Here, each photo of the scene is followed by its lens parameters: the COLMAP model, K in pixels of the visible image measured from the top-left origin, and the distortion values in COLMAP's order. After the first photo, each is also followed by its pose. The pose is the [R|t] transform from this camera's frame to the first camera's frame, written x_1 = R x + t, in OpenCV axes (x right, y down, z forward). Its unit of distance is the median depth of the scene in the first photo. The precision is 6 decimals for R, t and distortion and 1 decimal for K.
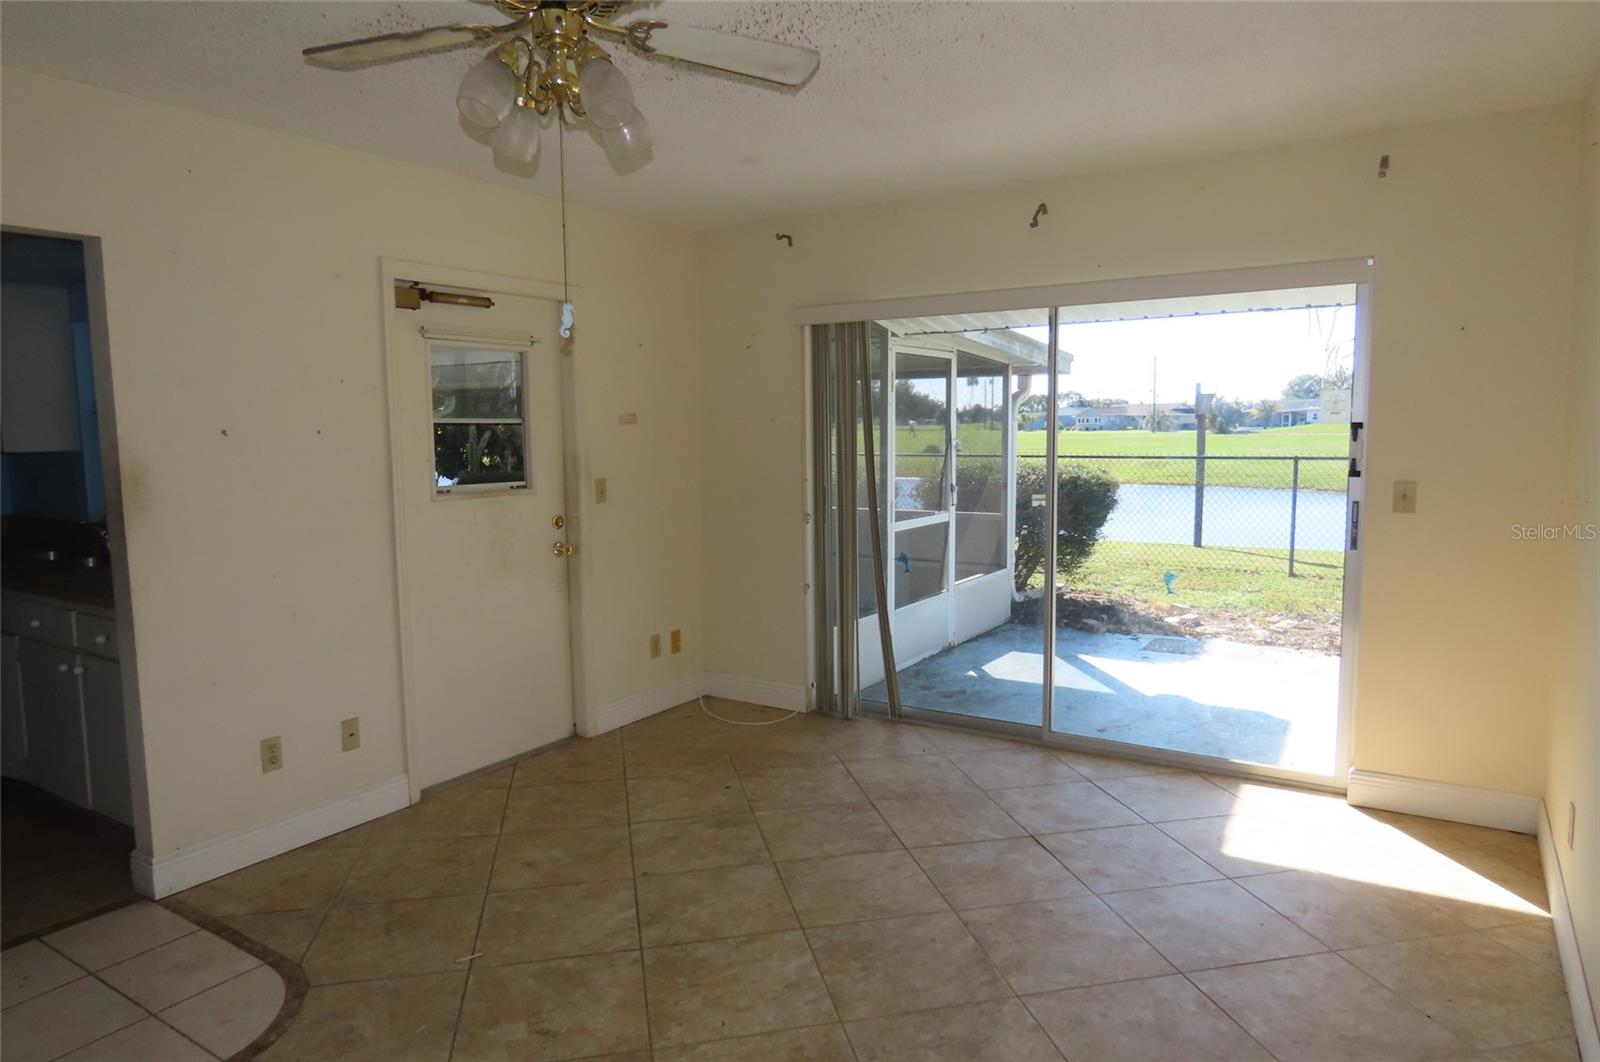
lens RADIAL K [[994.0, 0, 806.9], [0, 994.0, 537.4], [0, 0, 1]] dist [-0.021269, 0.007495]
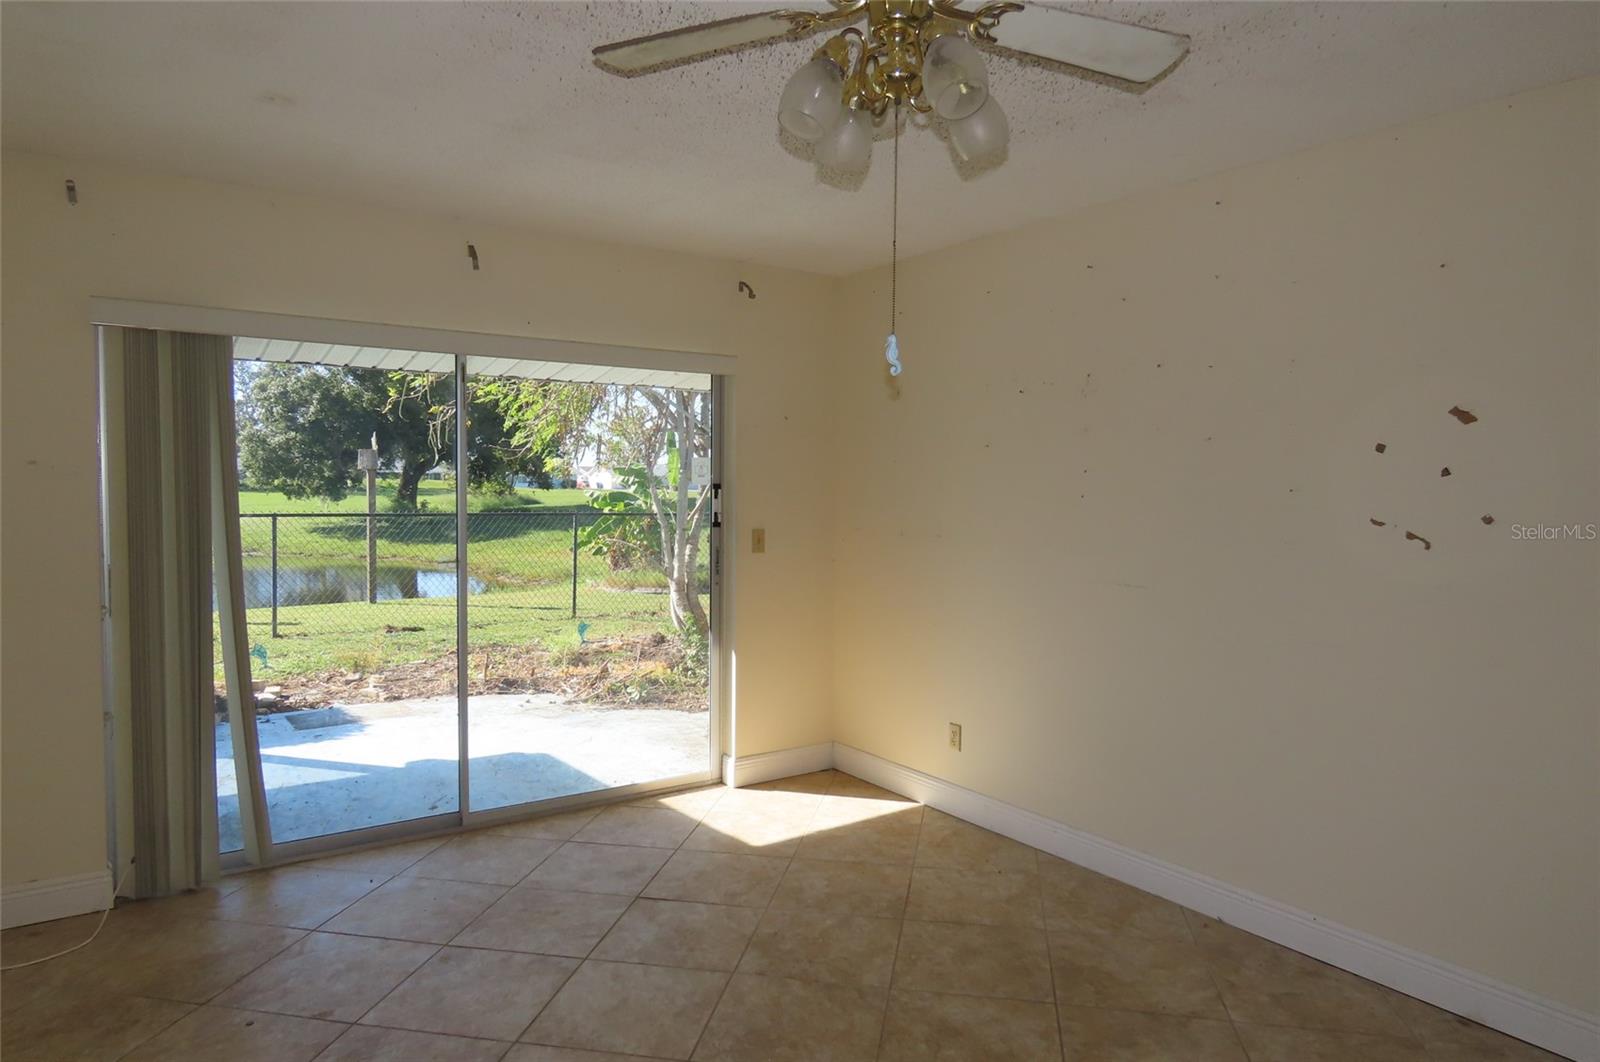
lens RADIAL K [[994.0, 0, 803.3], [0, 994.0, 525.8], [0, 0, 1]] dist [-0.021269, 0.007495]
pose [[0.375256, -0.022955, 0.926637, -0.537628], [0.086609, 0.996188, -0.010396, -0.036836], [-0.922866, 0.084156, 0.375814, 0.390590]]
